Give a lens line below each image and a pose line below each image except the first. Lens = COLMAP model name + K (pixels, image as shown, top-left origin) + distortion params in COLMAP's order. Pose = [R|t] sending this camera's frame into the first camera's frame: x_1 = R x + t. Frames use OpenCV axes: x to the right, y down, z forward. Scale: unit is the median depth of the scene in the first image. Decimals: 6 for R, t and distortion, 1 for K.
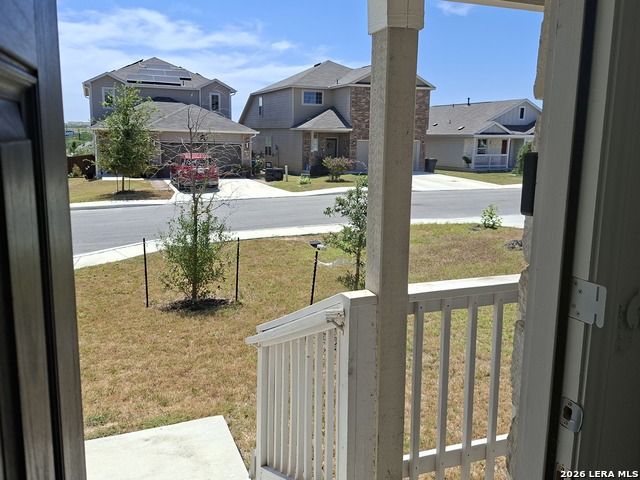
lens RADIAL K [[556.7, 0, 320.8], [0, 556.7, 244.3], [0, 0, 1]] dist [0.138459, -0.188691]
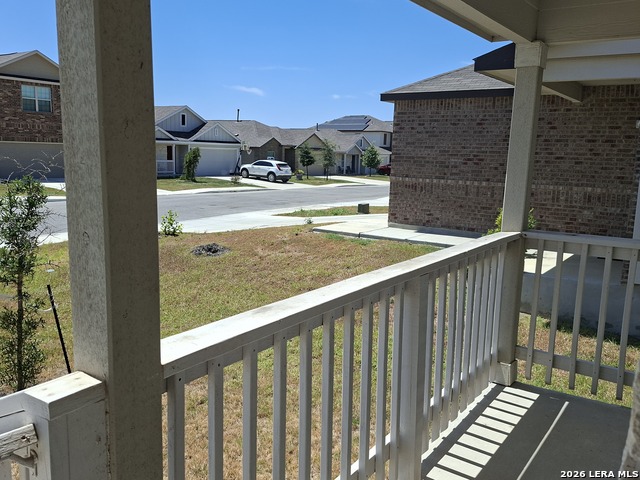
lens RADIAL K [[556.7, 0, 320.8], [0, 556.7, 244.3], [0, 0, 1]] dist [0.138459, -0.188691]
pose [[0.838029, -0.082585, 0.539339, -0.001332], [0.089600, 0.995889, 0.013272, -0.007481], [-0.538218, 0.037203, 0.841984, 0.139001]]
